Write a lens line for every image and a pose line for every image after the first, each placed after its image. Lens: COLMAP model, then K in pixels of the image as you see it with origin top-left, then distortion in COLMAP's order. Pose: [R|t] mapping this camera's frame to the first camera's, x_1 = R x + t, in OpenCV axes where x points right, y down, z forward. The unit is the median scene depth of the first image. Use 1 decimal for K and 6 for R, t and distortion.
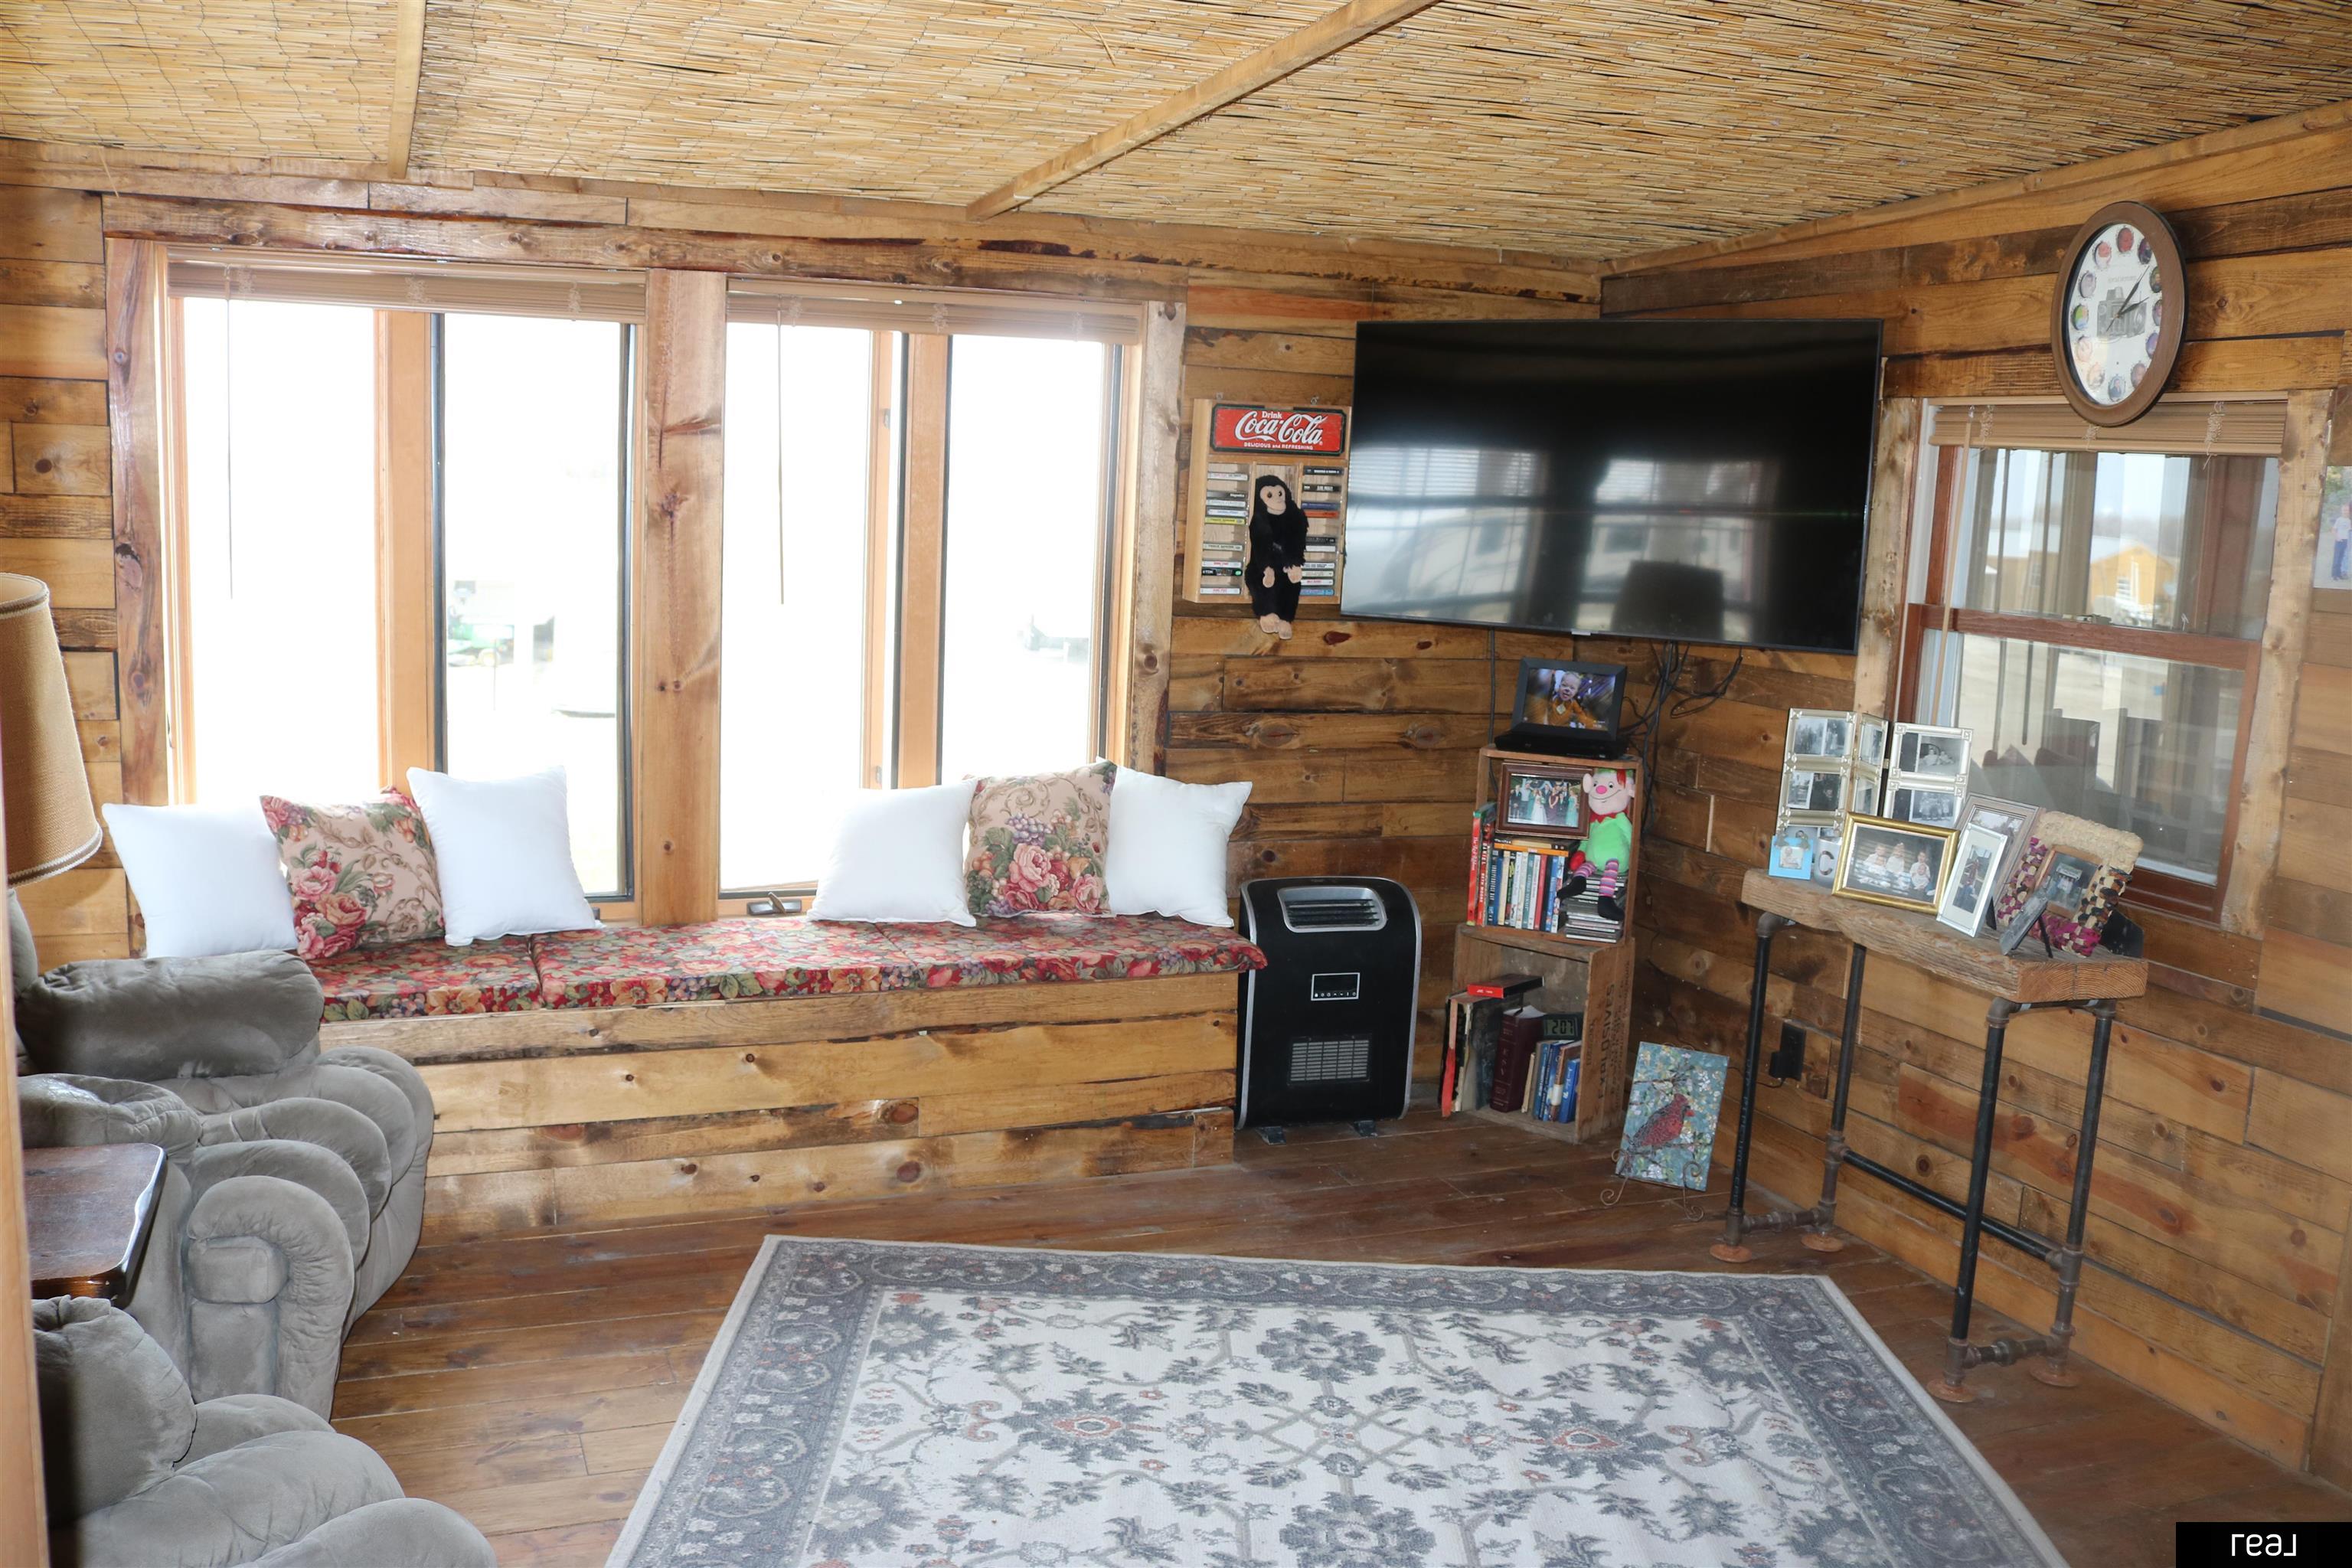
lens RADIAL K [[1945.0, 0, 1084.6], [0, 1945.0, 773.3], [0, 0, 1]] dist [-0.157257, 0.128939]
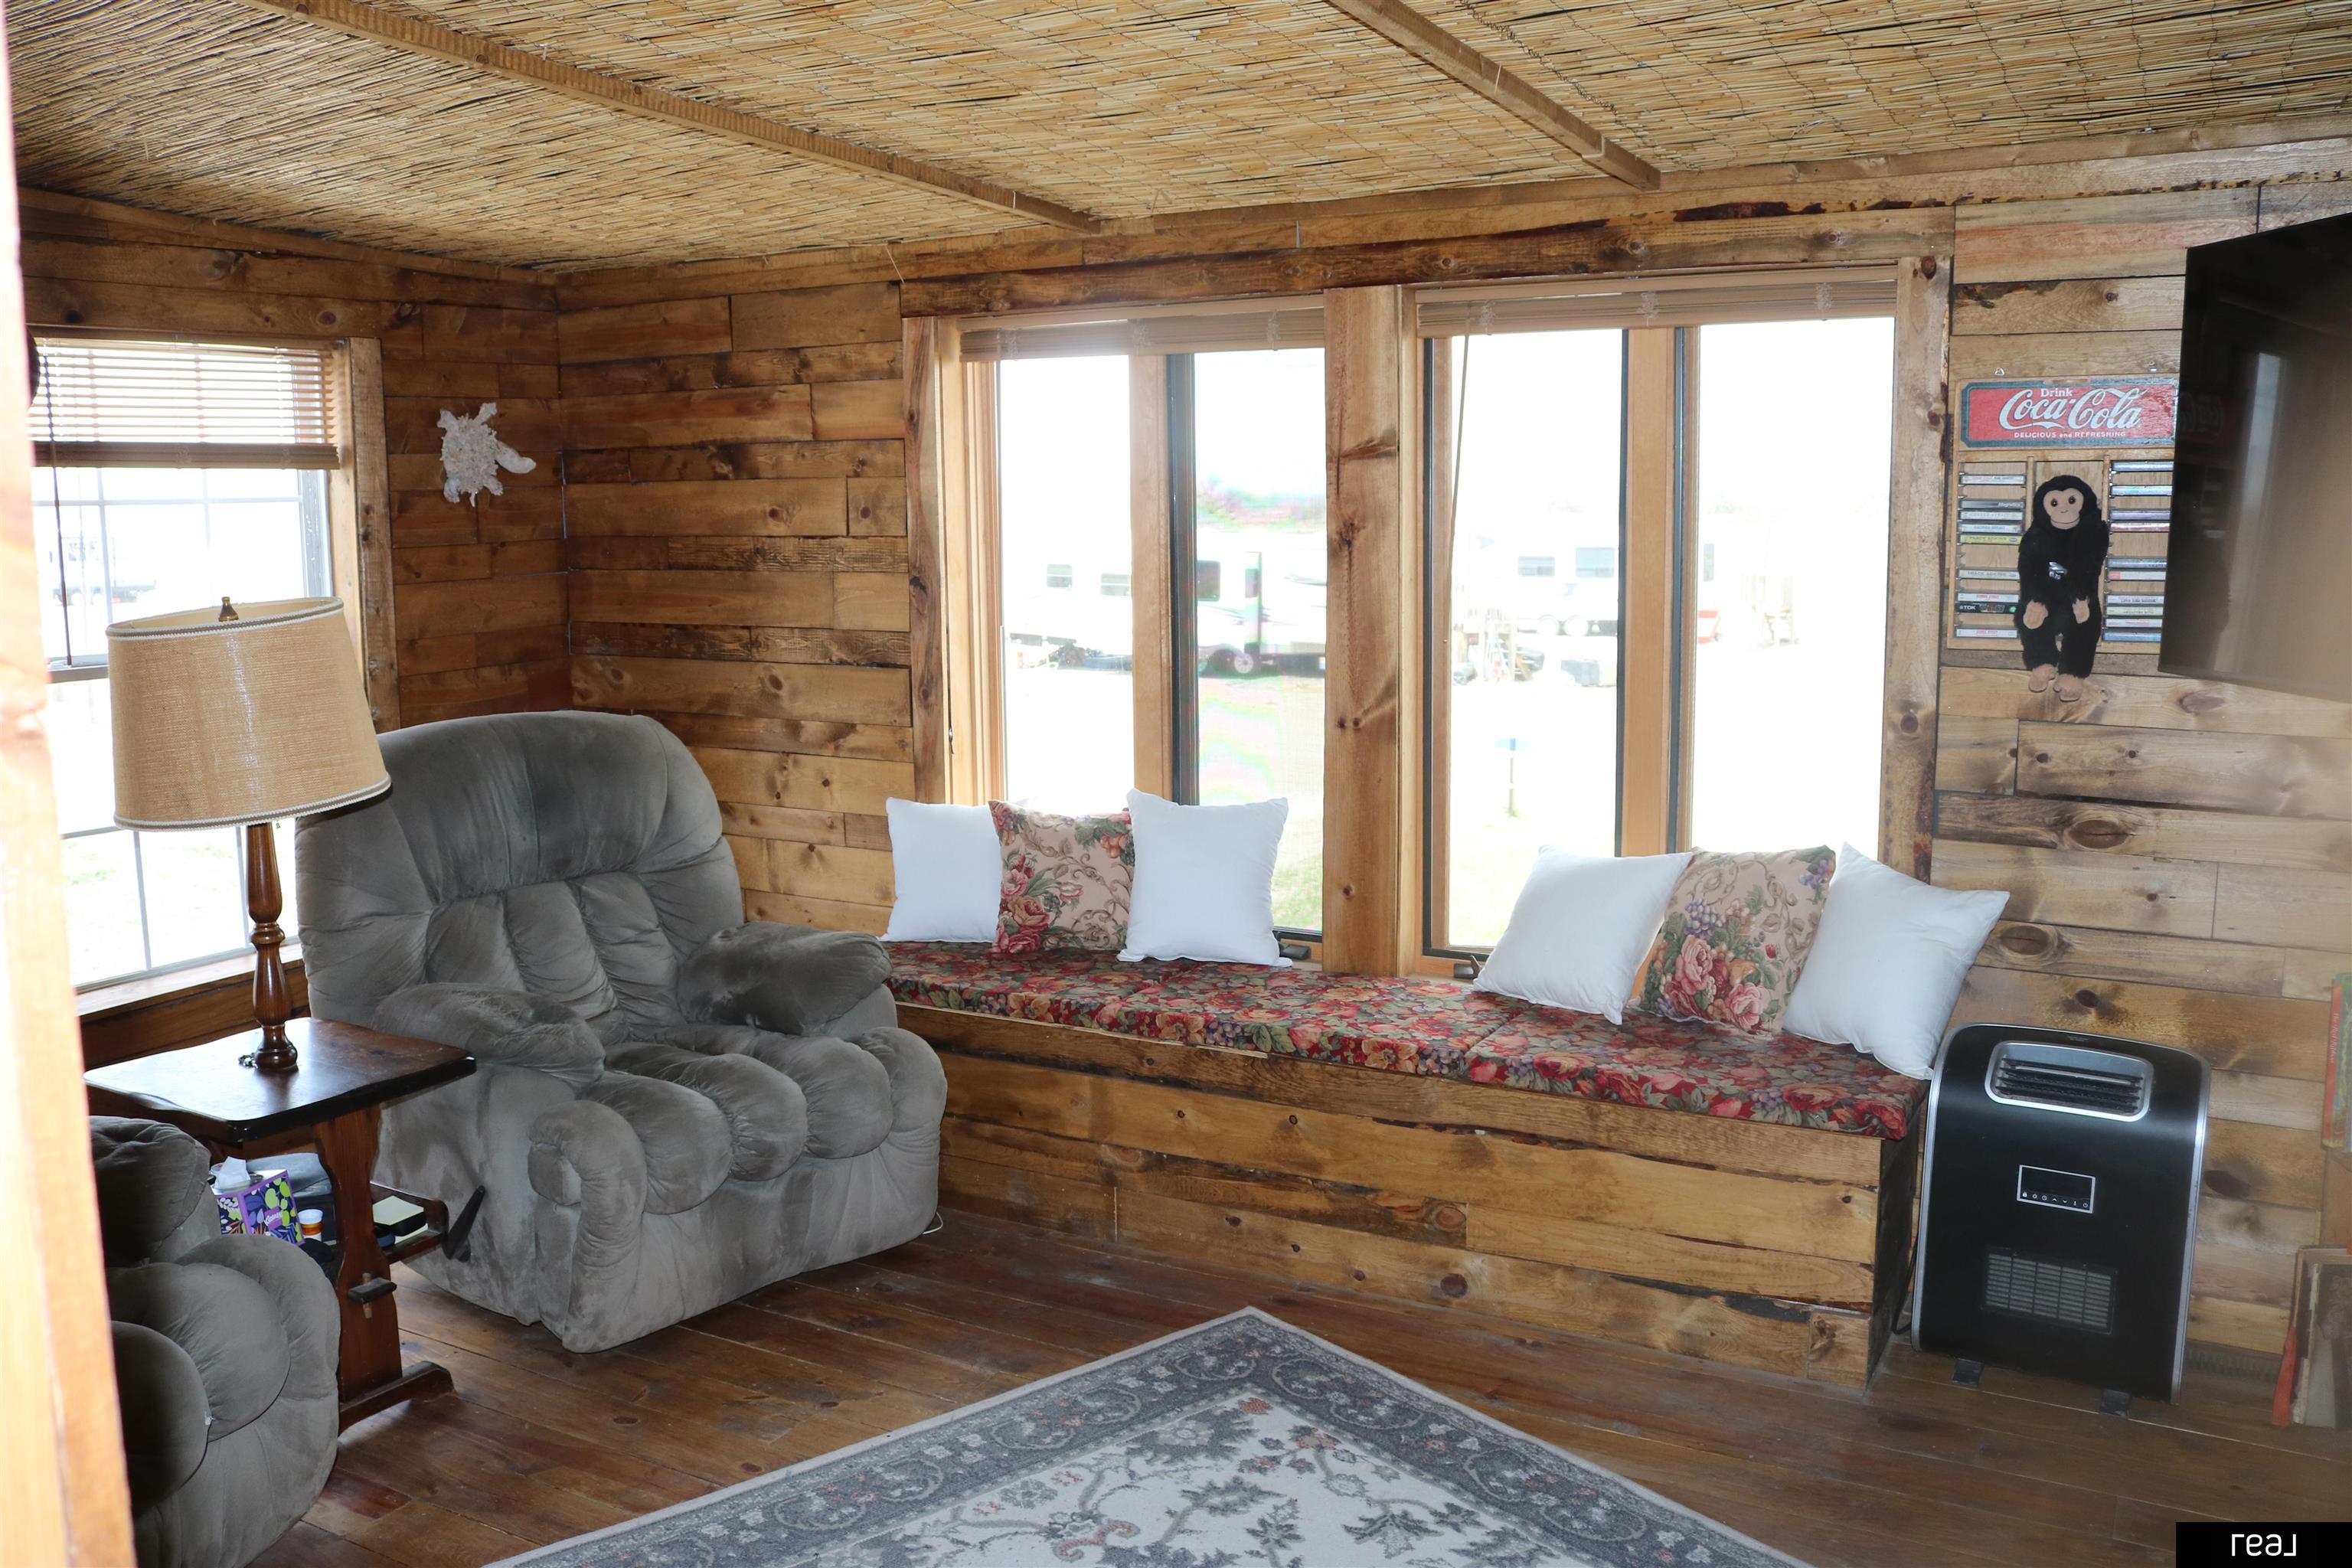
lens RADIAL K [[1945.0, 0, 1159.5], [0, 1945.0, 767.0], [0, 0, 1]] dist [-0.157257, 0.128939]
pose [[0.640414, 0.062395, -0.765491, 0.480037], [-0.078268, 0.996808, 0.015770, -0.032570], [0.764032, 0.049815, 0.643253, 0.323672]]
